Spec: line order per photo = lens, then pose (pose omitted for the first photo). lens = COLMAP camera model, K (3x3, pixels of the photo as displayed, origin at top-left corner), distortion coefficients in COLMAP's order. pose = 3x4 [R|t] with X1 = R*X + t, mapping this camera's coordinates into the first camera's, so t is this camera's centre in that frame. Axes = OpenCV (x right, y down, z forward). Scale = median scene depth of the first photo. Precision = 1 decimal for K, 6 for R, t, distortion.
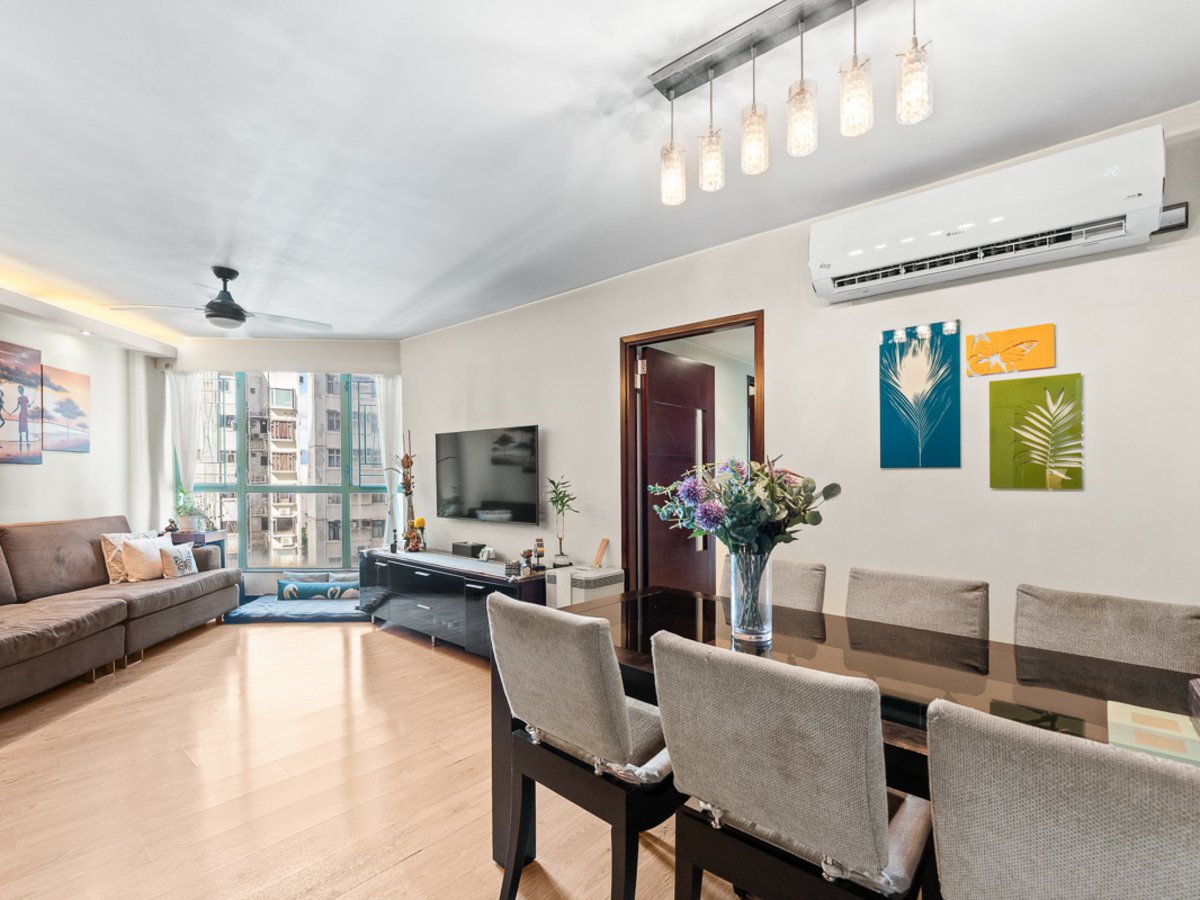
lens RADIAL K [[562.5, 0, 598.7], [0, 562.5, 477.5], [0, 0, 1]] dist [-0.012370, -0.000090]
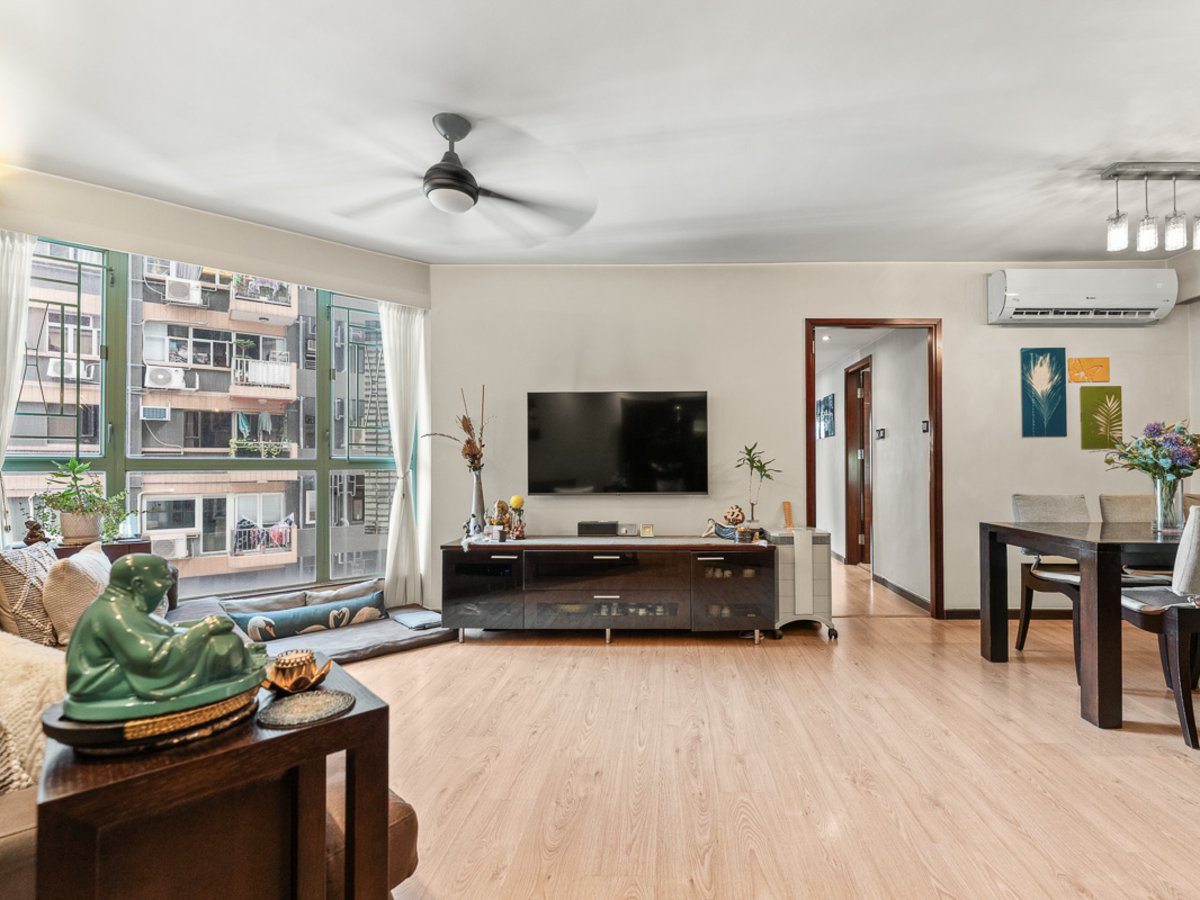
lens RADIAL K [[573.1, 0, 666.3], [0, 573.1, 452.3], [0, 0, 1]] dist [-0.001936, -0.000257]
pose [[0.756966, 0.009379, 0.653386, -0.679730], [0.007537, 0.999705, -0.023082, 0.029493], [-0.653410, 0.022397, 0.756673, 0.244272]]
